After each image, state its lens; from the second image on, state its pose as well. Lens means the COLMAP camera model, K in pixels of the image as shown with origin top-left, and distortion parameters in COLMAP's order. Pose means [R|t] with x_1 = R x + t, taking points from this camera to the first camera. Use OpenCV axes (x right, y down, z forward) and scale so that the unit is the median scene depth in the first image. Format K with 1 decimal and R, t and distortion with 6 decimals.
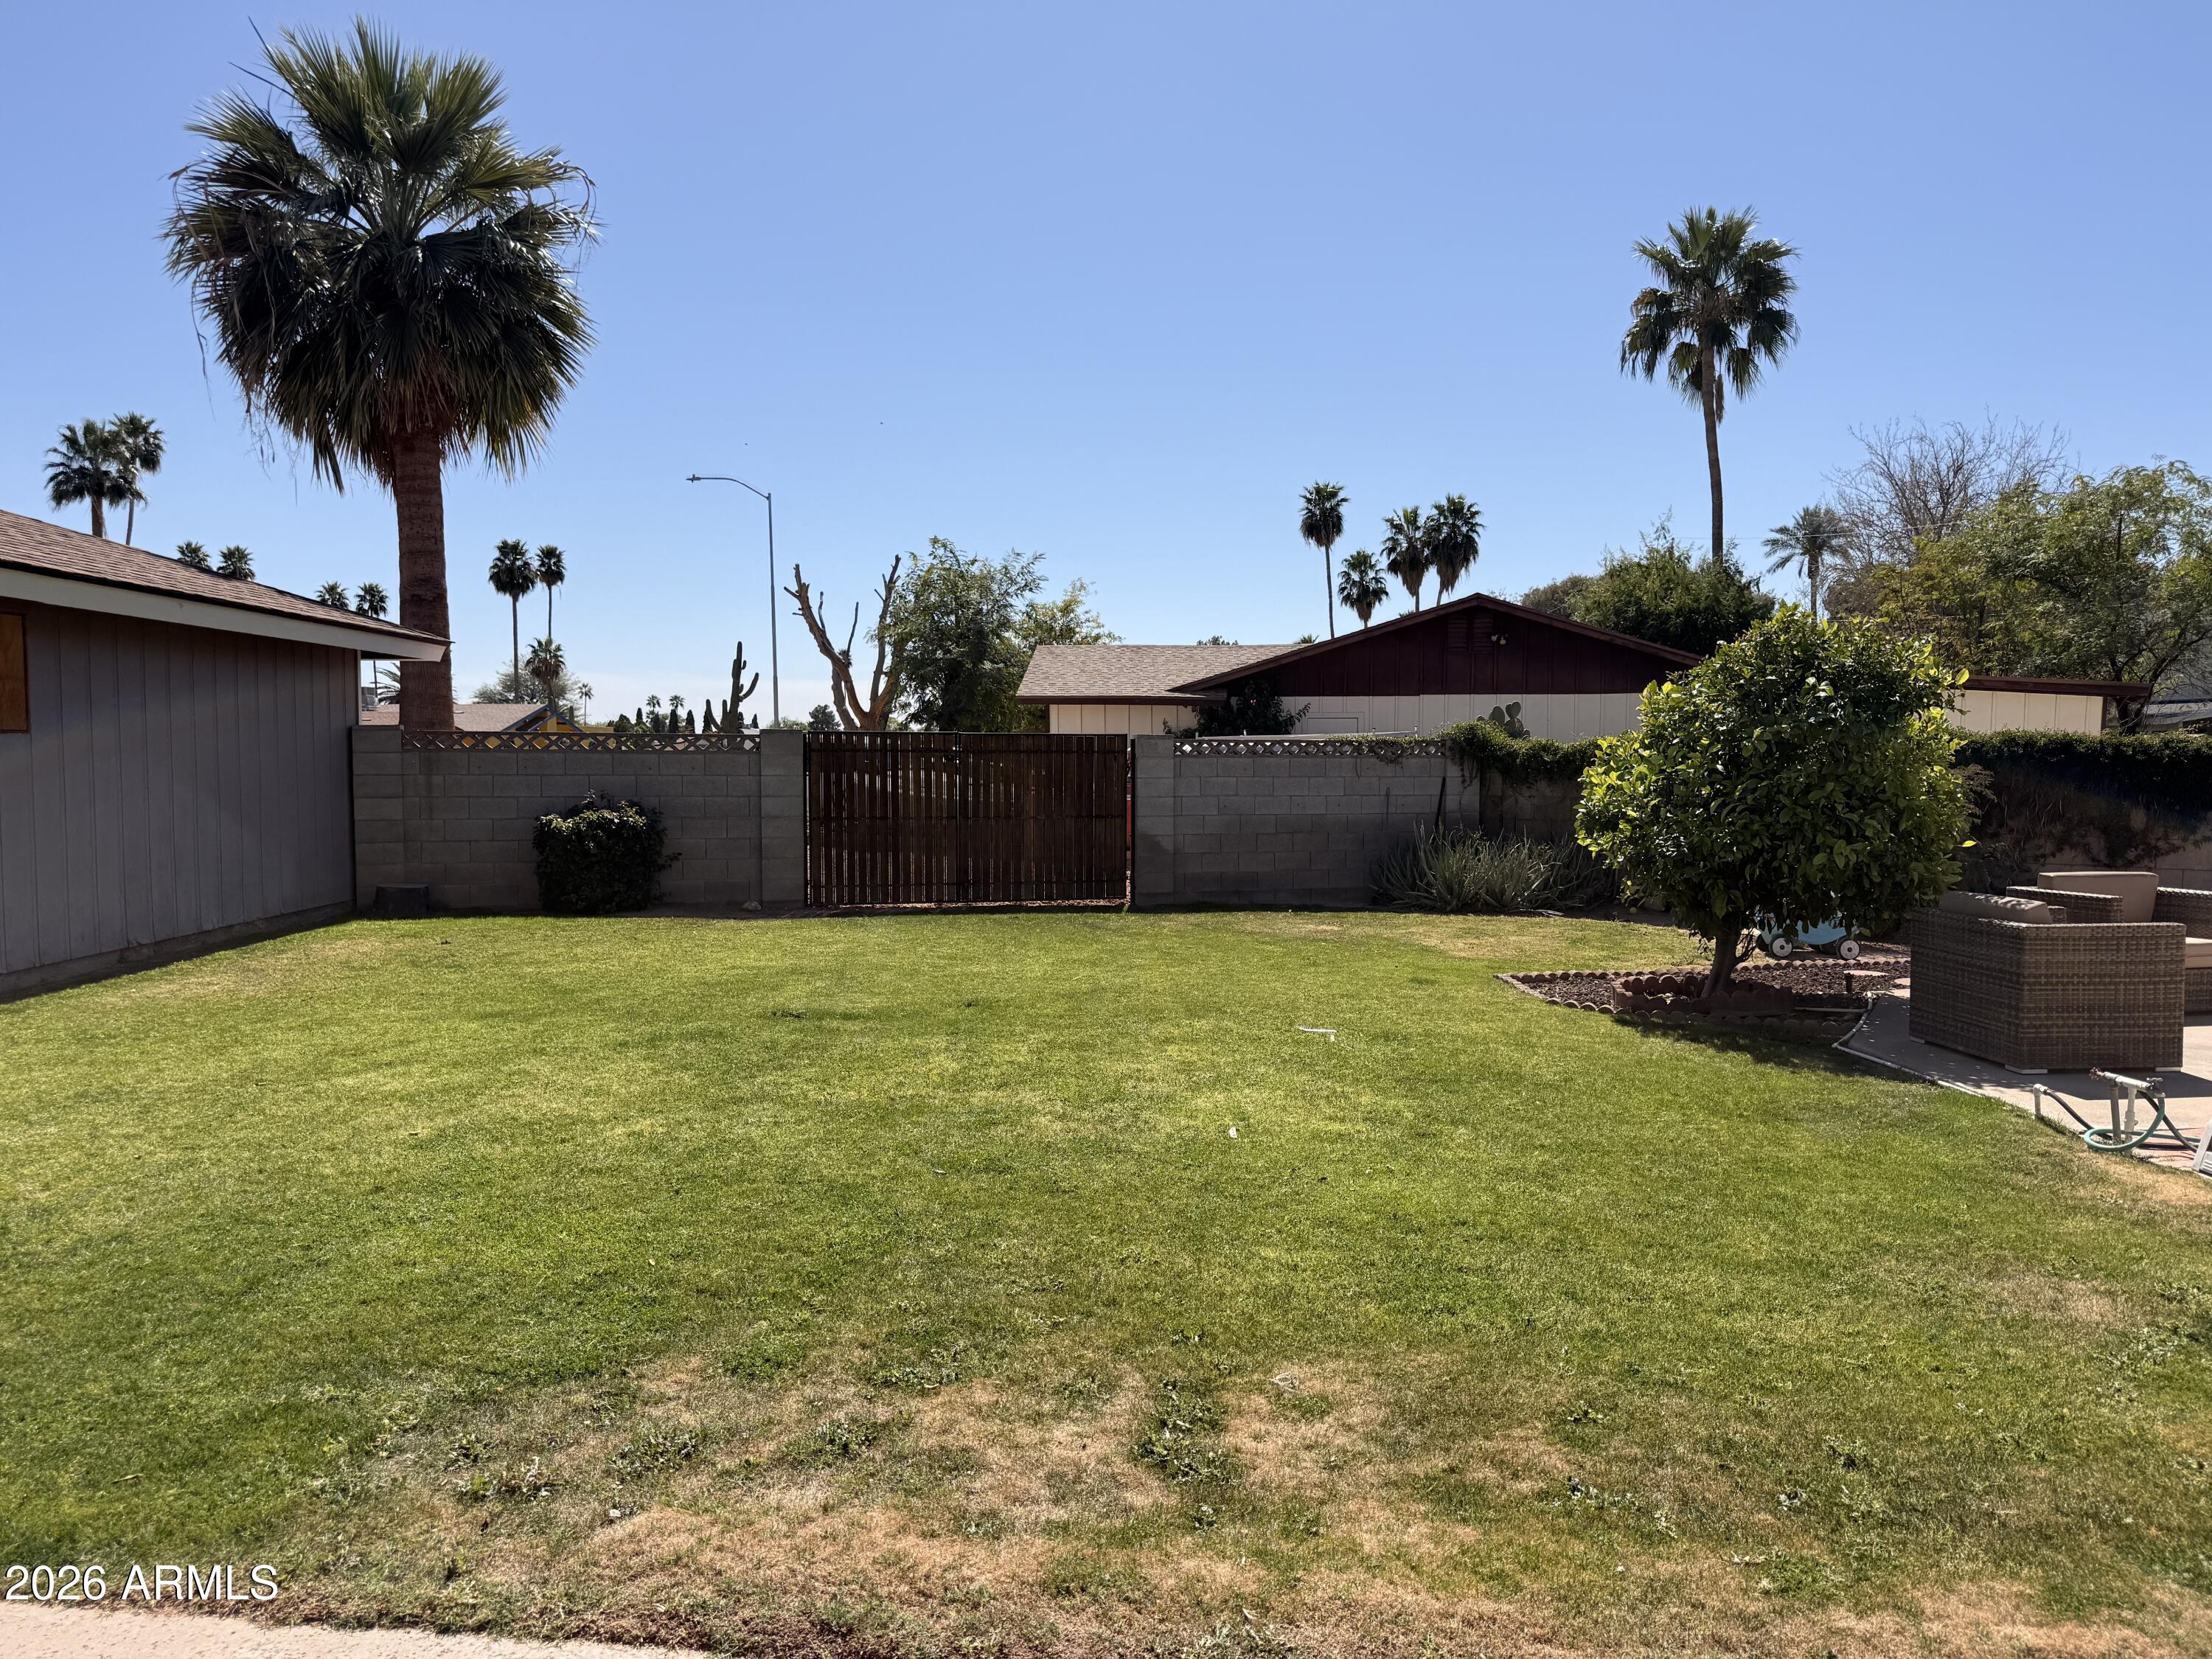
lens RADIAL K [[1554.8, 0, 1101.5], [0, 1554.8, 836.1], [0, 0, 1]] dist [0.003100, -0.006261]
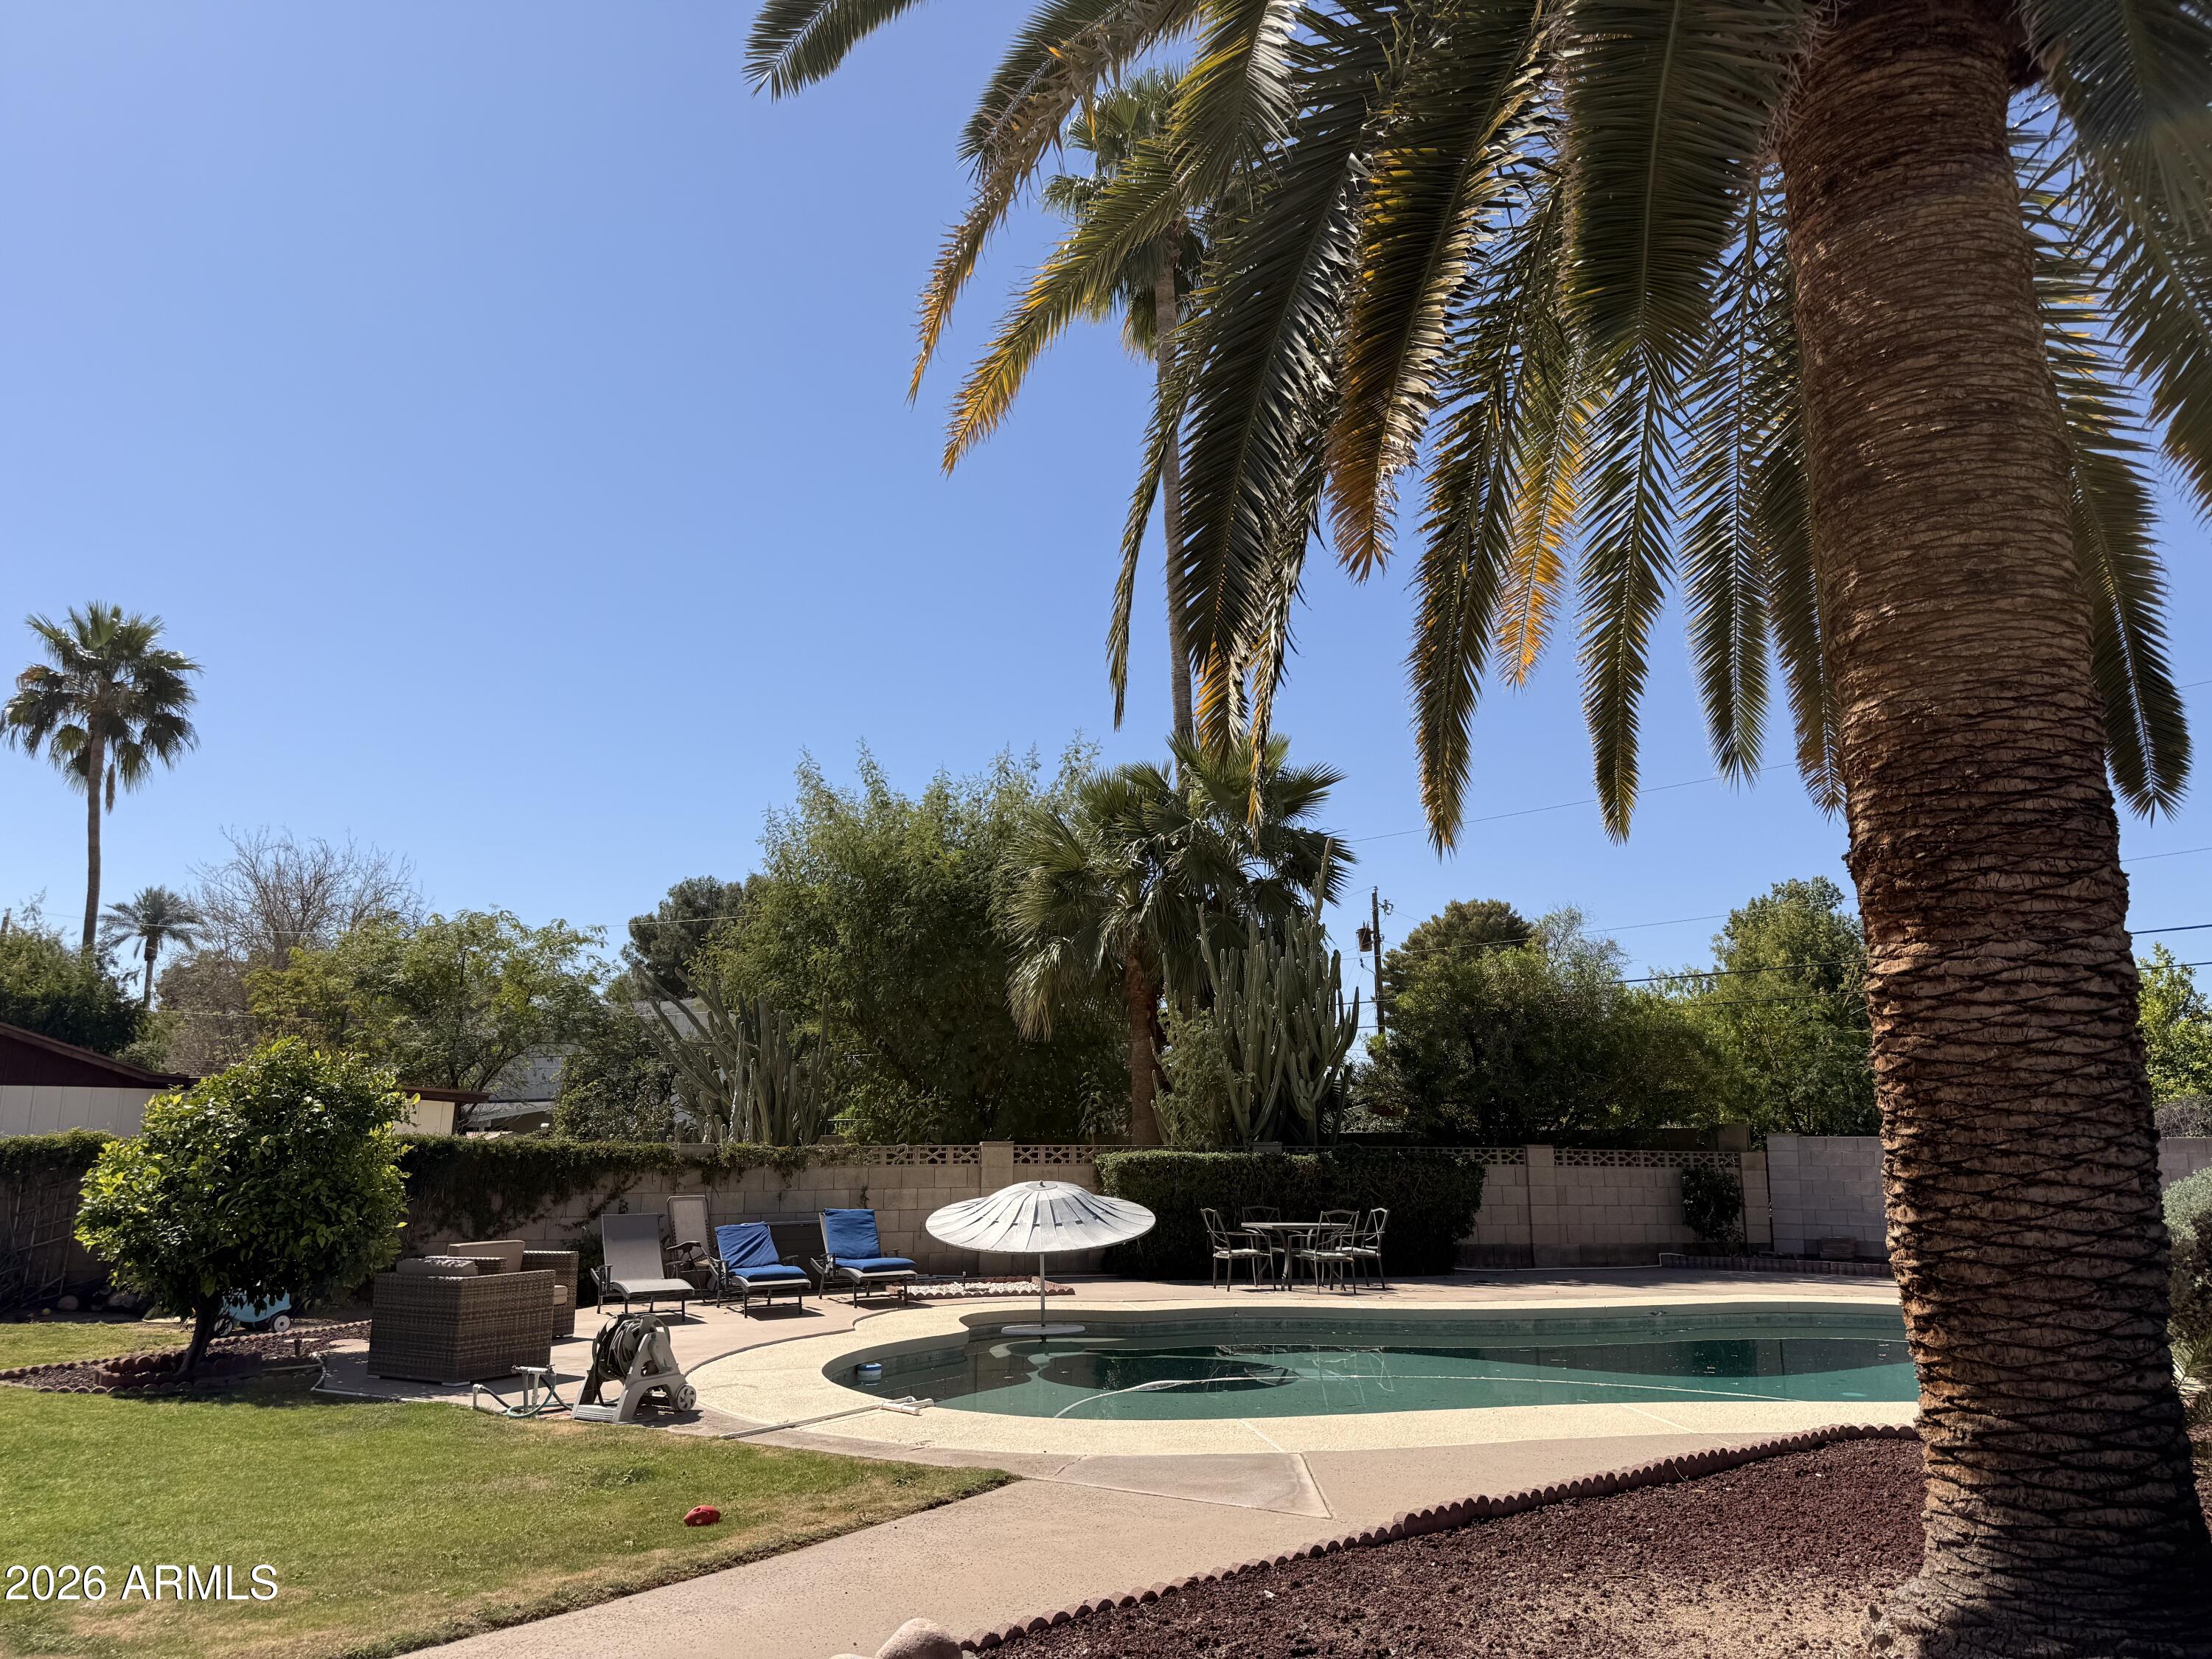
lens RADIAL K [[1554.8, 0, 1102.5], [0, 1554.8, 833.3], [0, 0, 1]] dist [0.003100, -0.006261]
pose [[0.554587, 0.162927, 0.816019, -0.074164], [0.045122, 0.973314, -0.224999, 0.001696], [-0.830901, 0.161602, 0.532436, -0.076136]]
